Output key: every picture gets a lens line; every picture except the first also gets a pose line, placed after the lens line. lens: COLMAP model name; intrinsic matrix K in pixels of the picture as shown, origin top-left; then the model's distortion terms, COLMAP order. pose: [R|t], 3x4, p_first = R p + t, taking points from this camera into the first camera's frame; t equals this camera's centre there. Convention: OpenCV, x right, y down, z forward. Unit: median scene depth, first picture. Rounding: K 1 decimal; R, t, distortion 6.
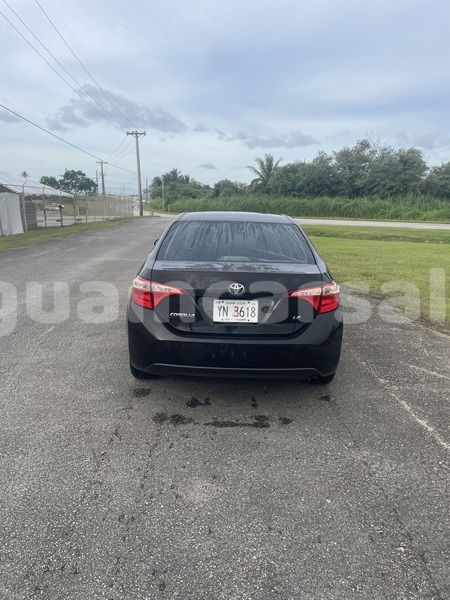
lens RADIAL K [[459.3, 0, 225.1], [0, 459.3, 300.2], [0, 0, 1]] dist [0.041210, -0.054768]
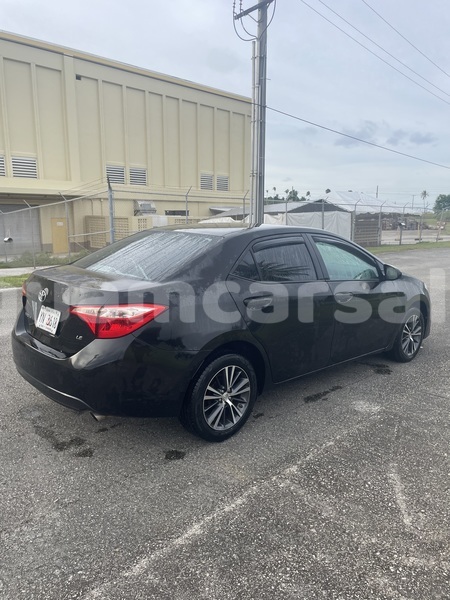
lens RADIAL K [[459.3, 0, 227.7], [0, 459.3, 303.1], [0, 0, 1]] dist [0.041210, -0.054768]
pose [[0.698830, 0.139856, -0.701482, 0.926342], [-0.163693, 0.985943, 0.033496, -0.104958], [0.696306, 0.091420, 0.711899, 0.528071]]
